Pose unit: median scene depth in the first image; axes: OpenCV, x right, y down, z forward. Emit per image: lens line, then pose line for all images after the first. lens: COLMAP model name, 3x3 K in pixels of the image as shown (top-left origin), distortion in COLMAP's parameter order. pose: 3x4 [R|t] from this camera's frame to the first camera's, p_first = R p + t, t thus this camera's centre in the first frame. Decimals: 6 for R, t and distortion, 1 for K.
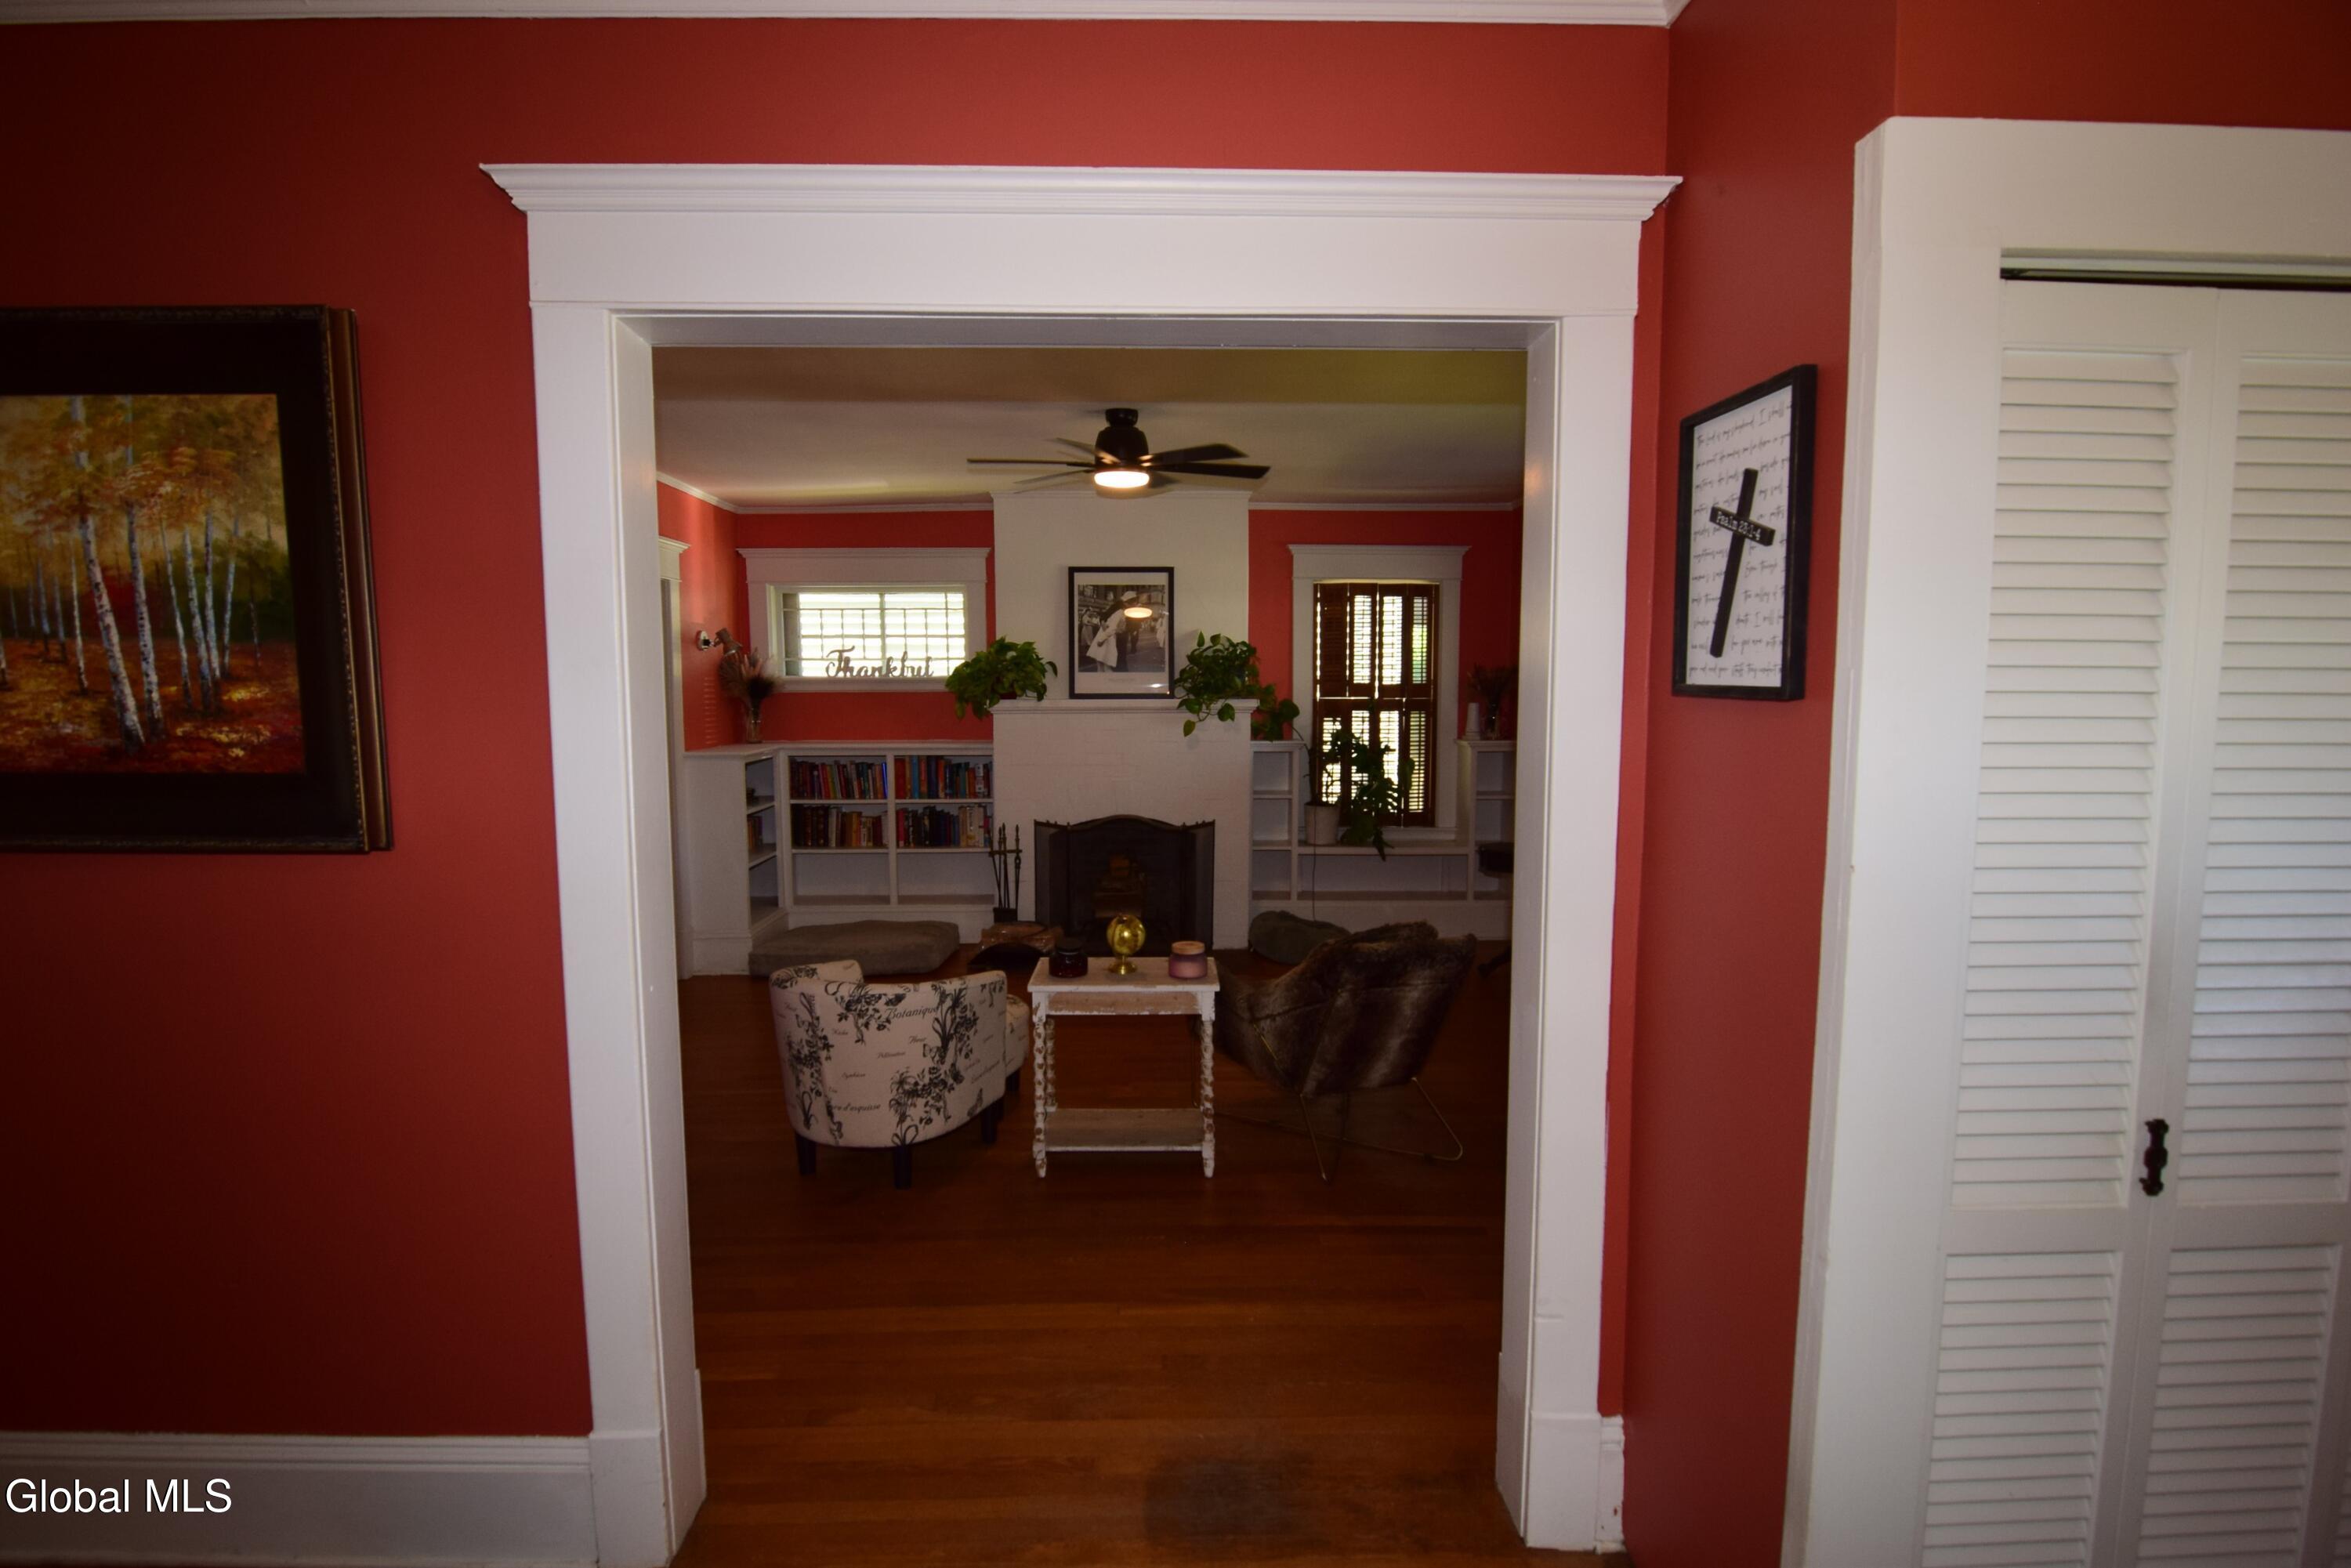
lens RADIAL K [[1136.3, 0, 1173.5], [0, 1136.3, 784.6], [0, 0, 1]] dist [-0.009865, -0.007823]
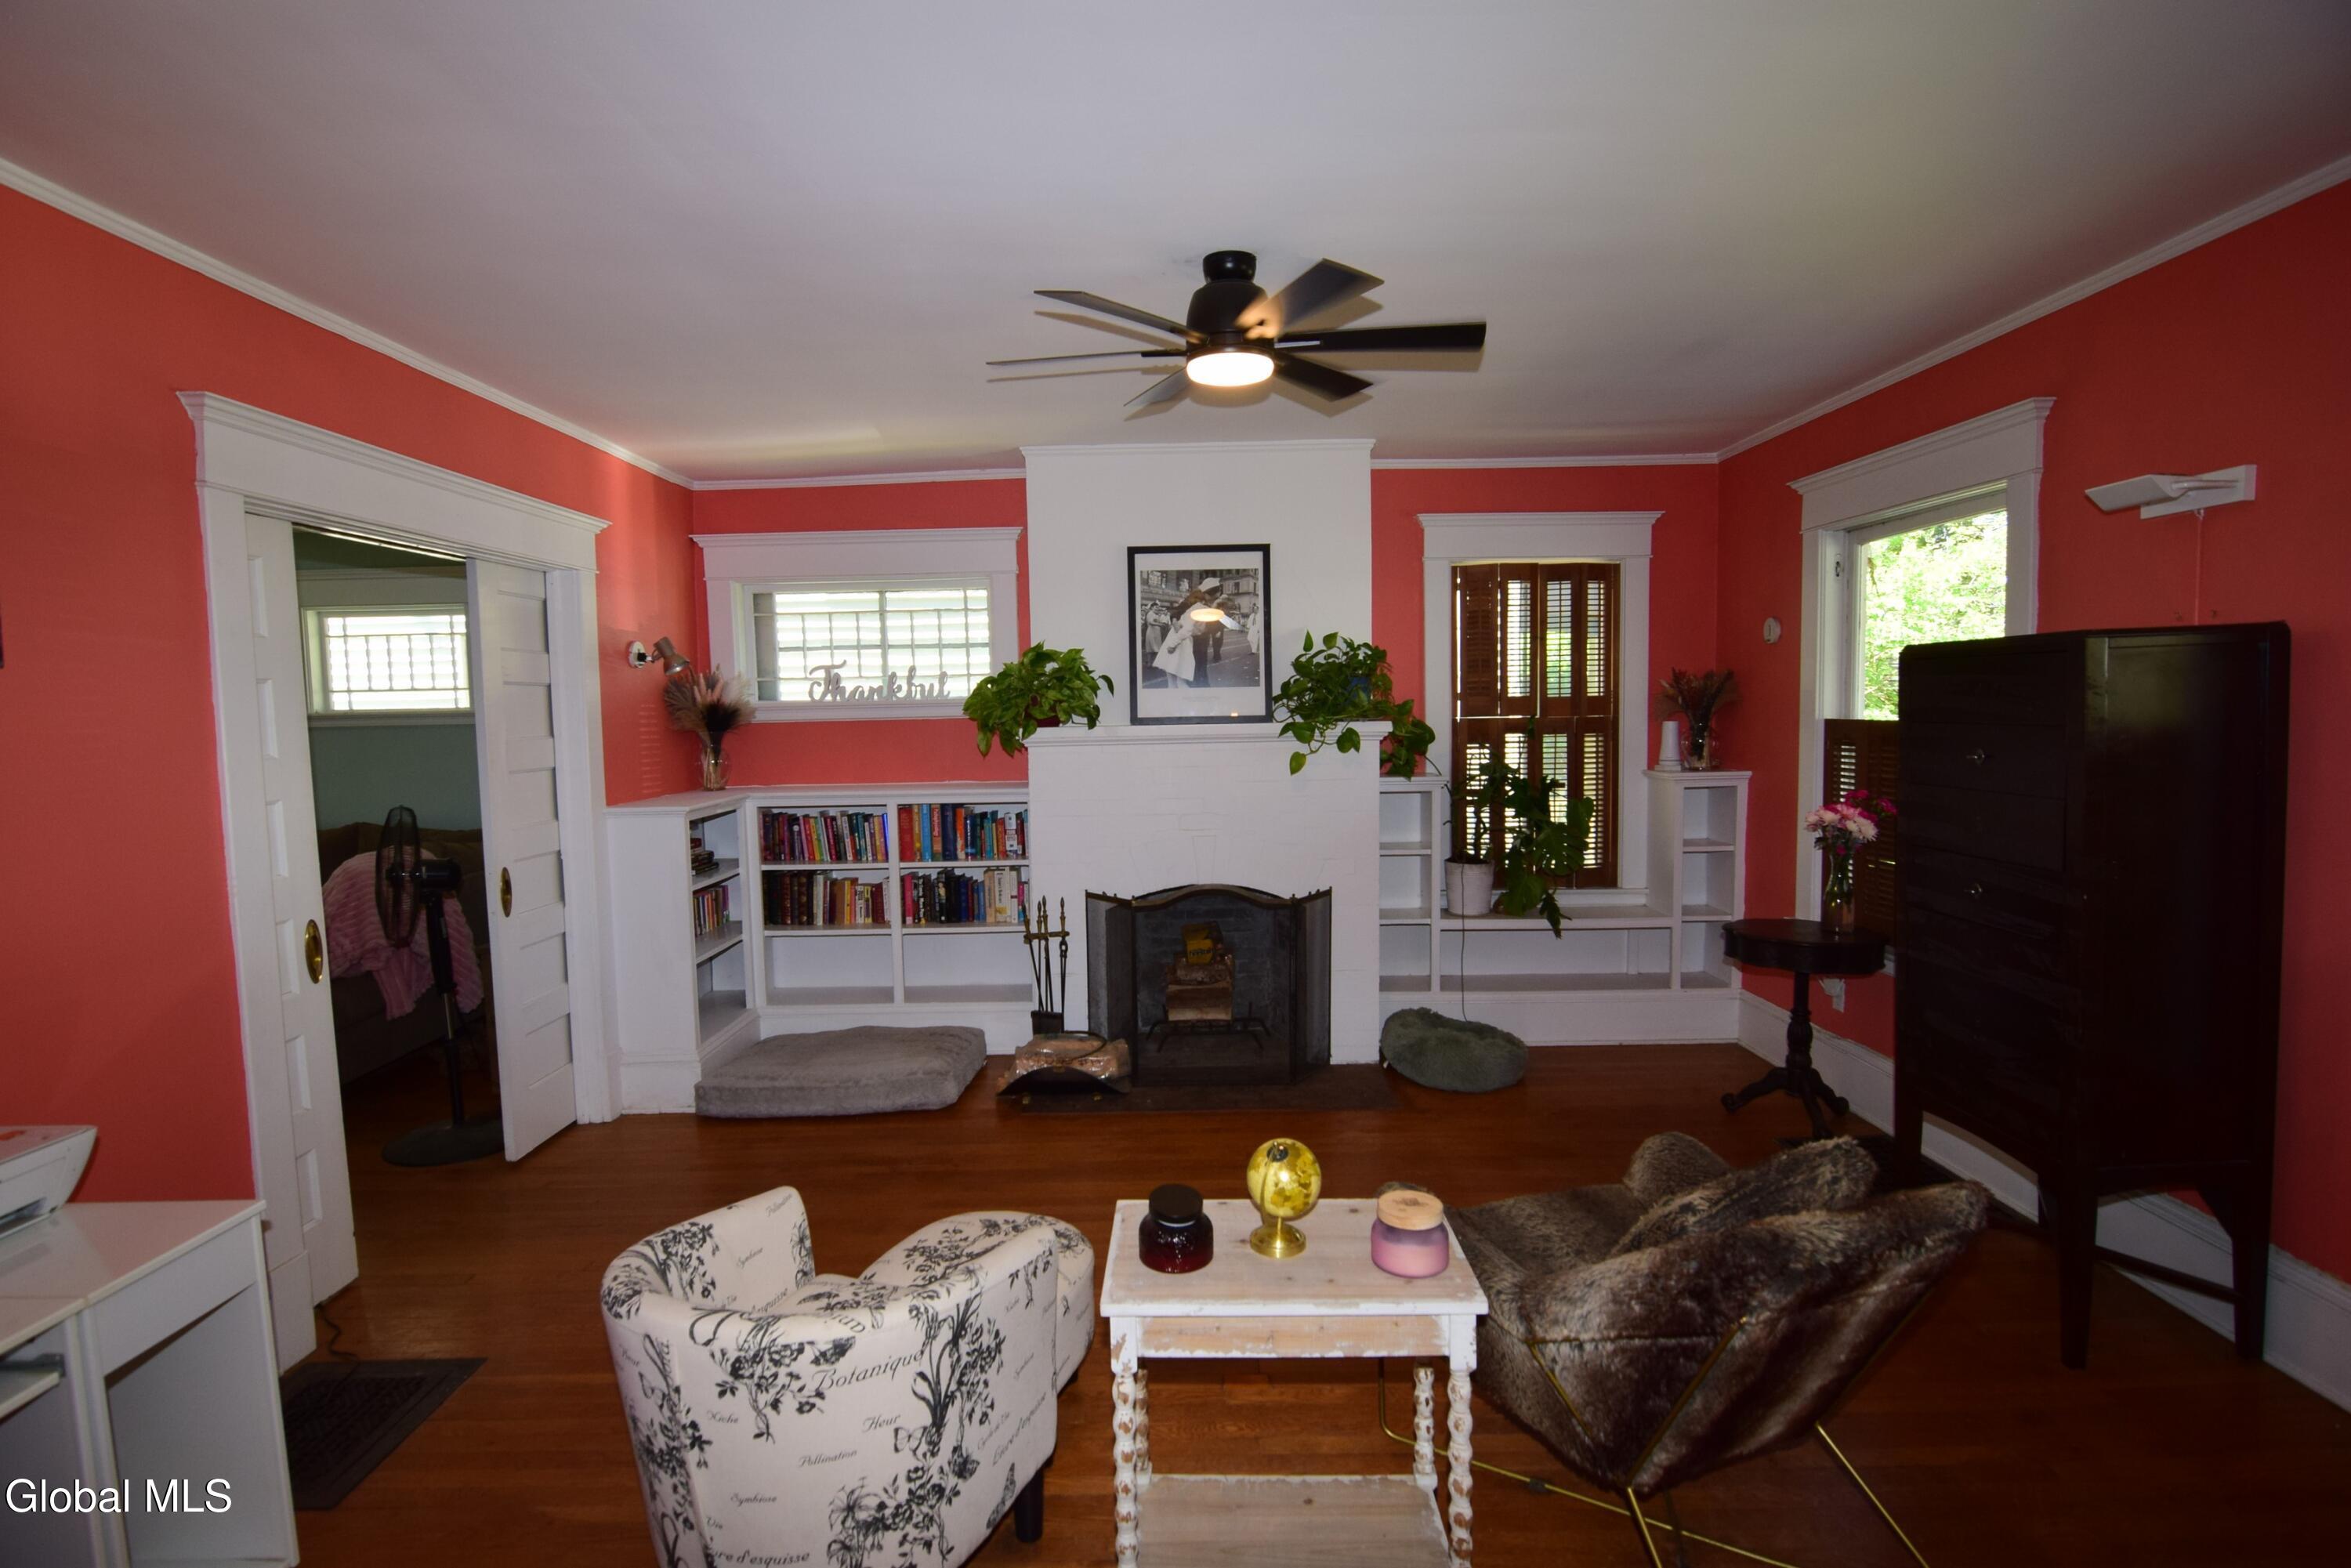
lens RADIAL K [[1136.3, 0, 1173.5], [0, 1136.3, 784.6], [0, 0, 1]] dist [-0.009865, -0.007823]
pose [[0.999380, -0.015268, -0.031739, -0.041040], [0.014662, 0.999708, -0.019228, -0.022178], [0.032023, 0.018751, 0.999311, 0.264991]]
